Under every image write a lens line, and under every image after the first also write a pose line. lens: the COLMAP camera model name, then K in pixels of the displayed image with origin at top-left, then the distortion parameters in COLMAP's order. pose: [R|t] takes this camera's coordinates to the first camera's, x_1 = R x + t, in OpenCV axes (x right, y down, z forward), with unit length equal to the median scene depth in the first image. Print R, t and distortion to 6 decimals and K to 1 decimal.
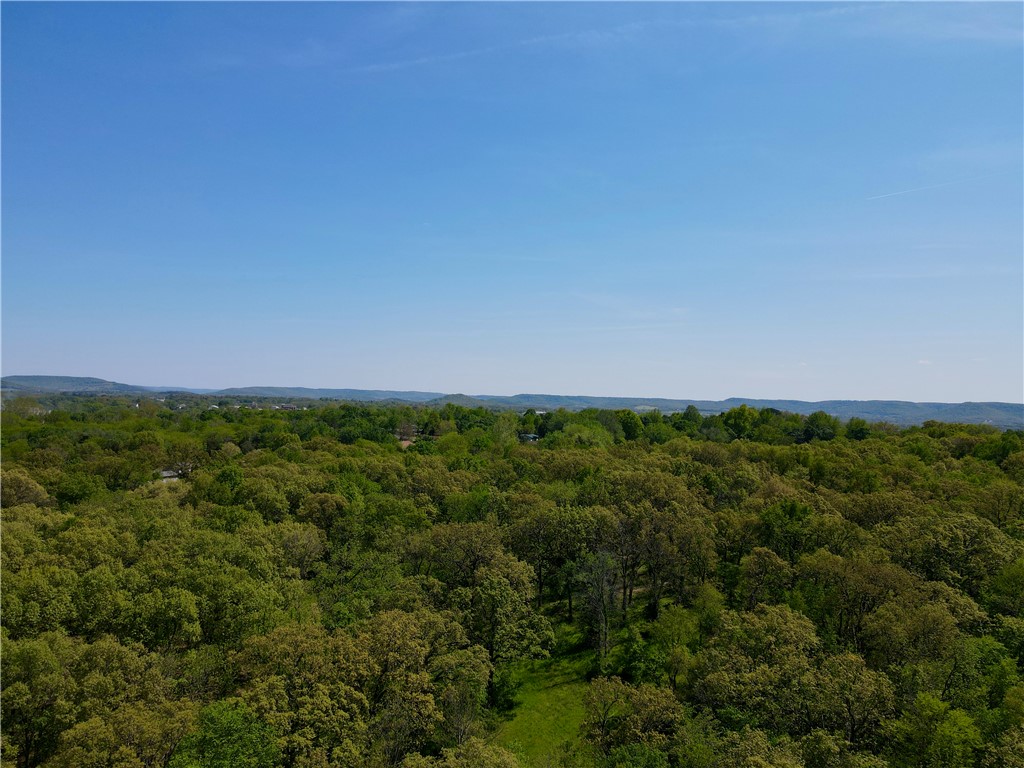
lens RADIAL K [[731.7, 0, 512.0], [0, 731.7, 384.0], [0, 0, 1]] dist [0.071656, -0.065437]
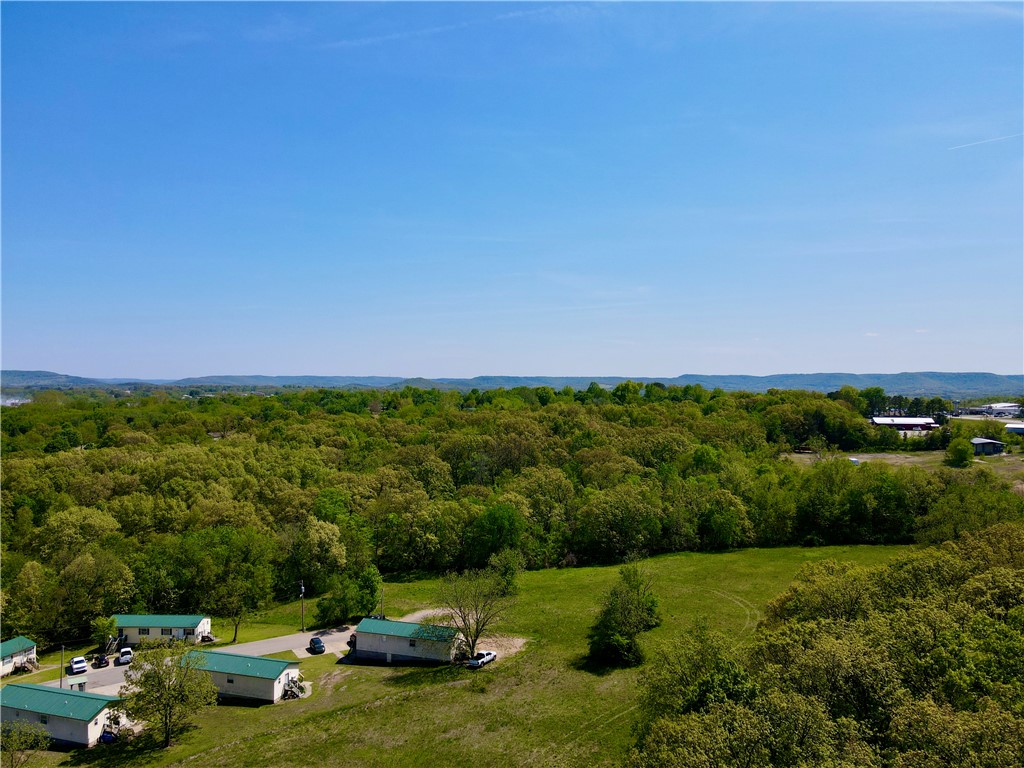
lens RADIAL K [[758.5, 0, 526.8], [0, 758.5, 380.0], [0, 0, 1]] dist [0.002645, 0.046293]
pose [[0.997356, -0.026895, 0.067511, 0.047300], [0.025573, 0.999465, 0.020368, -0.006994], [-0.068023, -0.018588, 0.997511, -0.482382]]
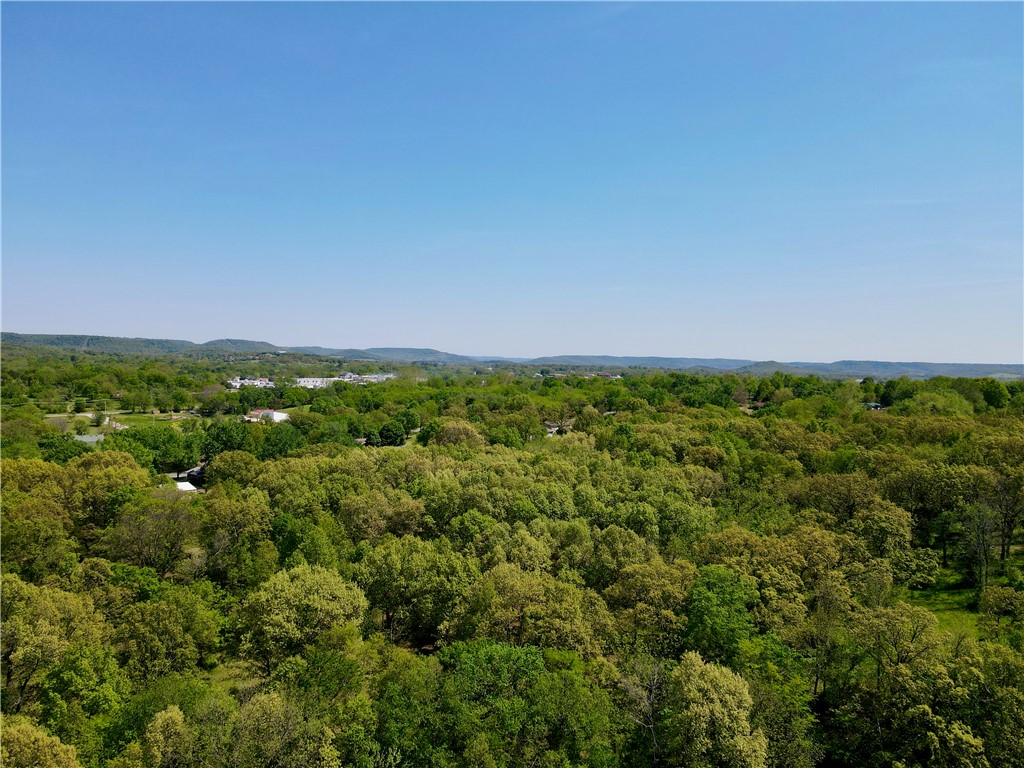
lens RADIAL K [[758.5, 0, 526.8], [0, 758.5, 380.0], [0, 0, 1]] dist [0.002645, 0.046293]
pose [[0.930050, 0.002385, -0.367425, -0.041368], [0.011477, 0.999302, 0.035540, -0.003507], [0.367253, -0.037271, 0.929374, -0.142579]]
